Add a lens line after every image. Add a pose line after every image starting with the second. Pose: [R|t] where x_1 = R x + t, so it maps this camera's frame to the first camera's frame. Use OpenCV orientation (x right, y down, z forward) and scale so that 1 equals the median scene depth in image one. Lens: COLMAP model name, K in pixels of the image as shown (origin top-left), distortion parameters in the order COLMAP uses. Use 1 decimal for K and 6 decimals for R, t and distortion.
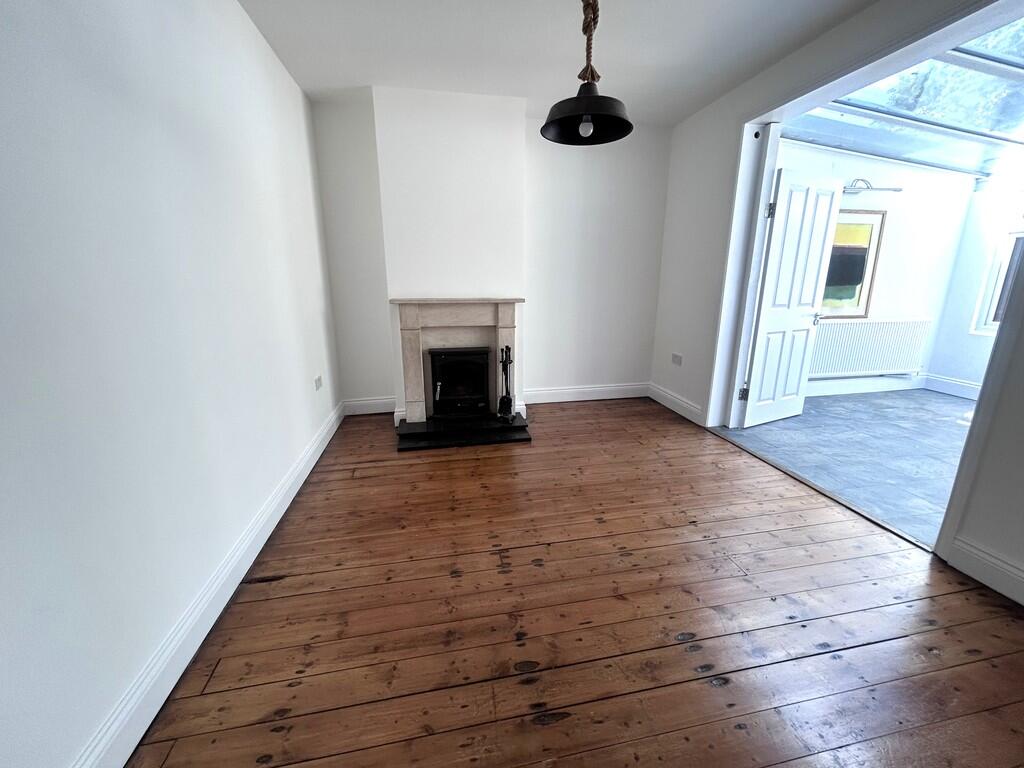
lens RADIAL K [[413.9, 0, 512.0], [0, 413.9, 384.0], [0, 0, 1]] dist [0.000770, 0.000895]
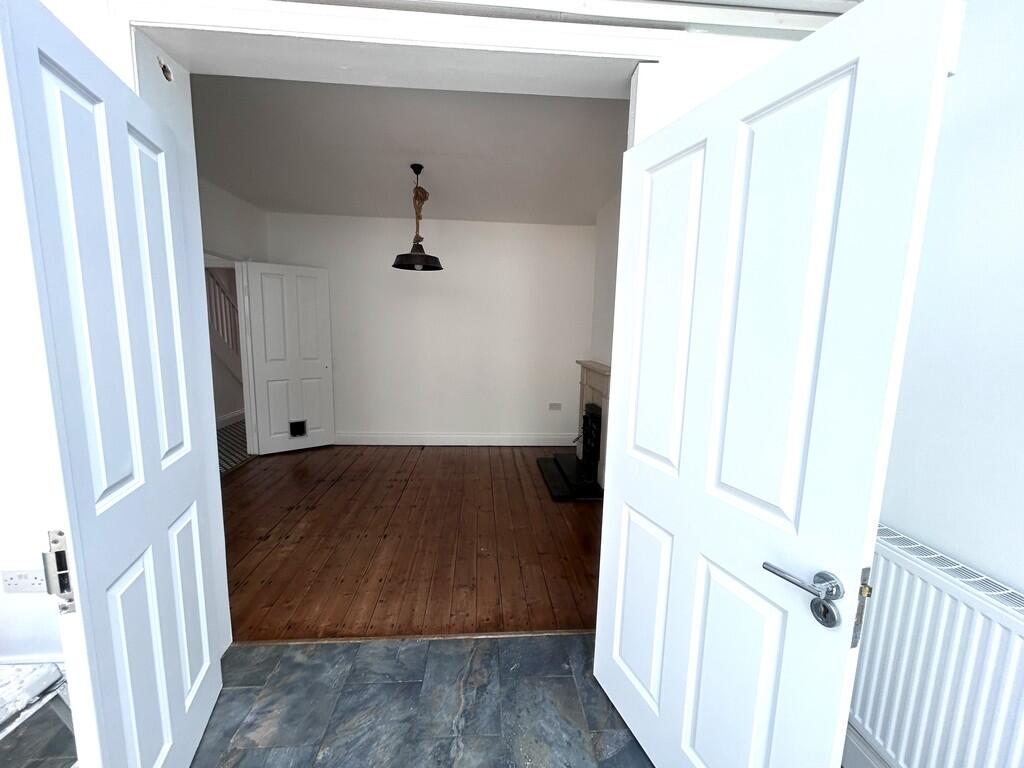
lens RADIAL K [[413.9, 0, 512.0], [0, 413.9, 384.0], [0, 0, 1]] dist [0.000770, 0.000895]
pose [[-0.119020, 0.139297, -0.983072, 1.835603], [-0.264849, 0.949781, 0.166645, -0.502516], [0.956916, 0.280200, -0.076151, 1.554293]]
